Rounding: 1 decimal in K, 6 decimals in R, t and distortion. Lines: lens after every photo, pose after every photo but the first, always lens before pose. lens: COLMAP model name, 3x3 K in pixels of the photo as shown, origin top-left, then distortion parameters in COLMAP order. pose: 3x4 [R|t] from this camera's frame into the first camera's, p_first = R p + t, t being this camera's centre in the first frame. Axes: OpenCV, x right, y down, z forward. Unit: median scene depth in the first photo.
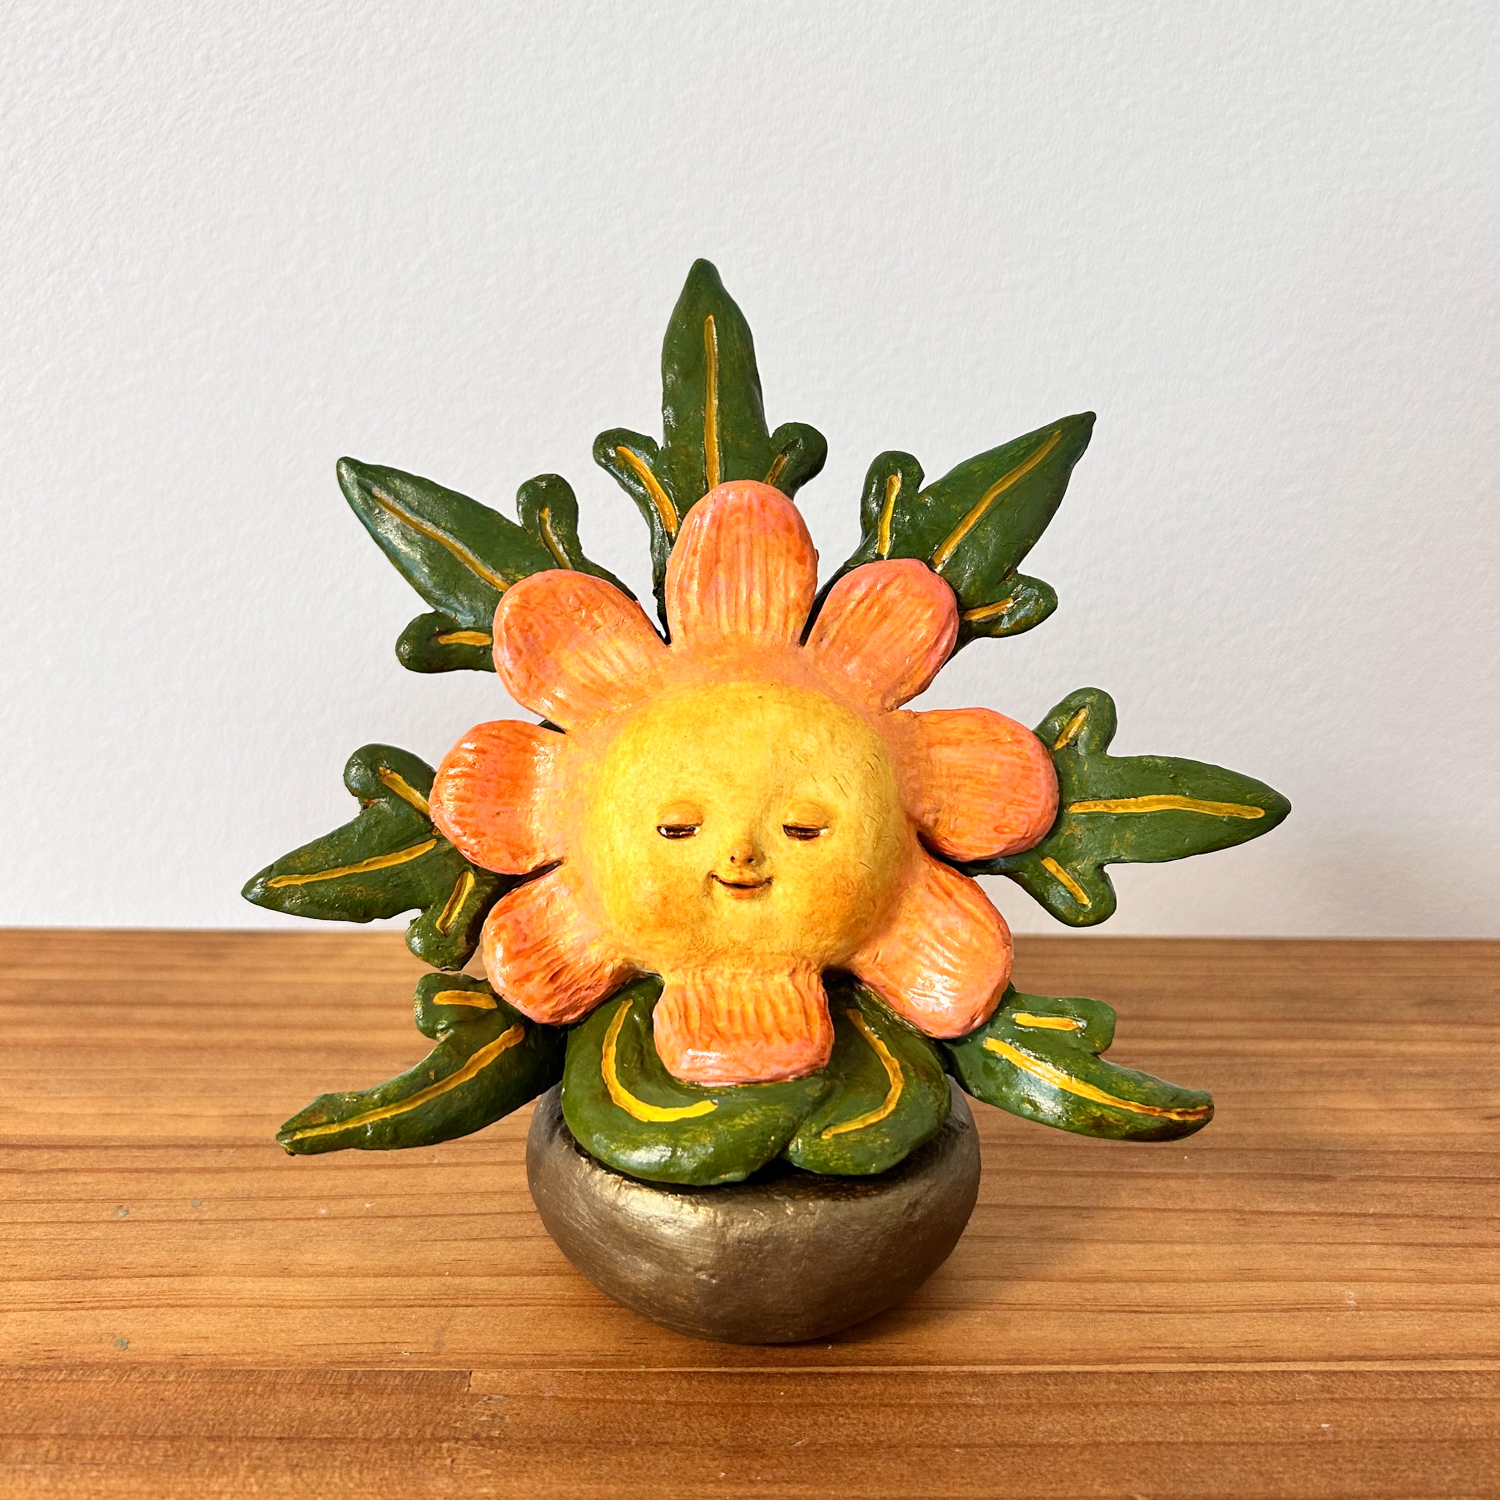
lens RADIAL K [[1576.9, 0, 749.8], [0, 1576.9, 744.9], [0, 0, 1]] dist [-0.011214, 0.000000]
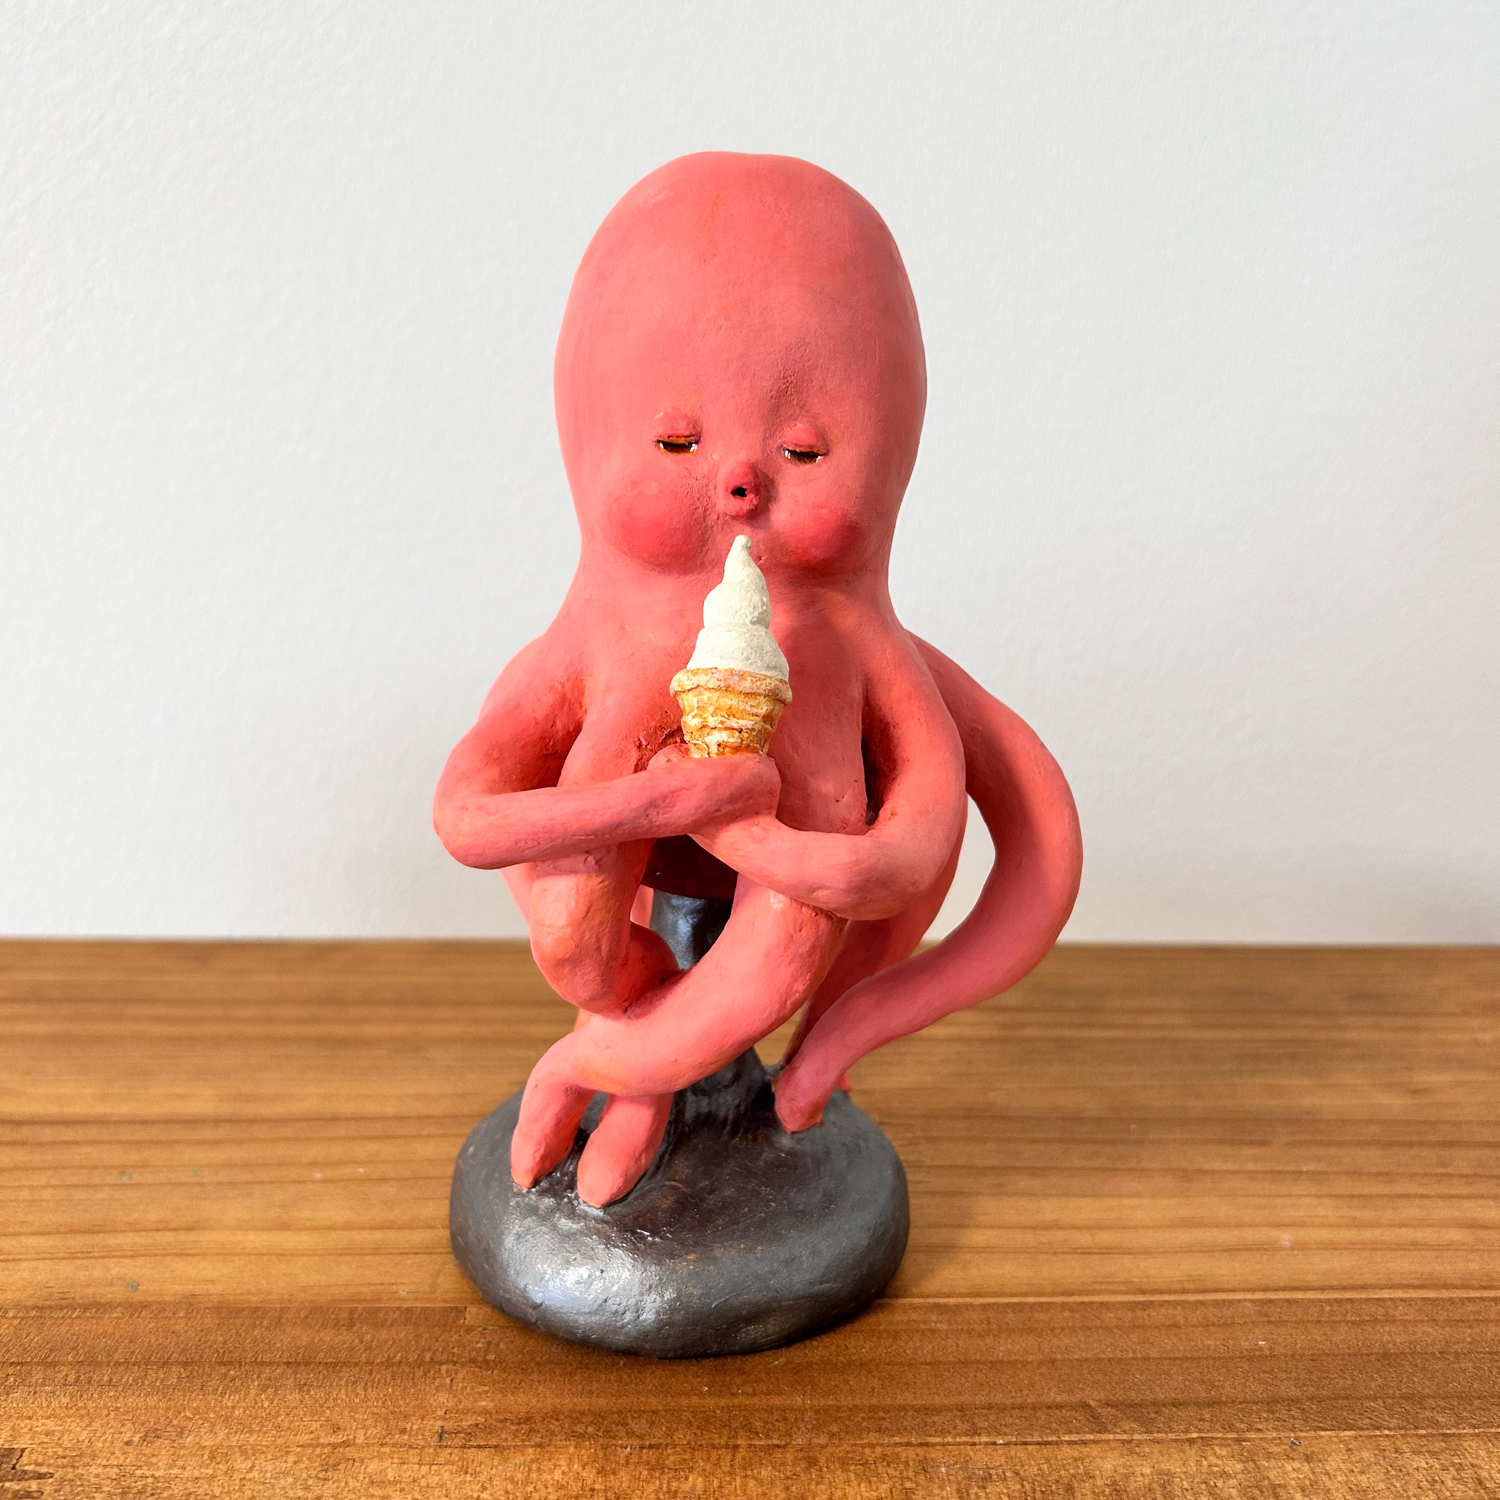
lens RADIAL K [[1576.9, 0, 751.0], [0, 1576.9, 751.2], [0, 0, 1]] dist [-0.011214, 0.000000]
pose [[0.999441, 0.000308, 0.033426, -0.017848], [0.001505, 0.998528, -0.054211, 0.070949], [-0.033393, 0.054231, 0.997970, -0.074266]]
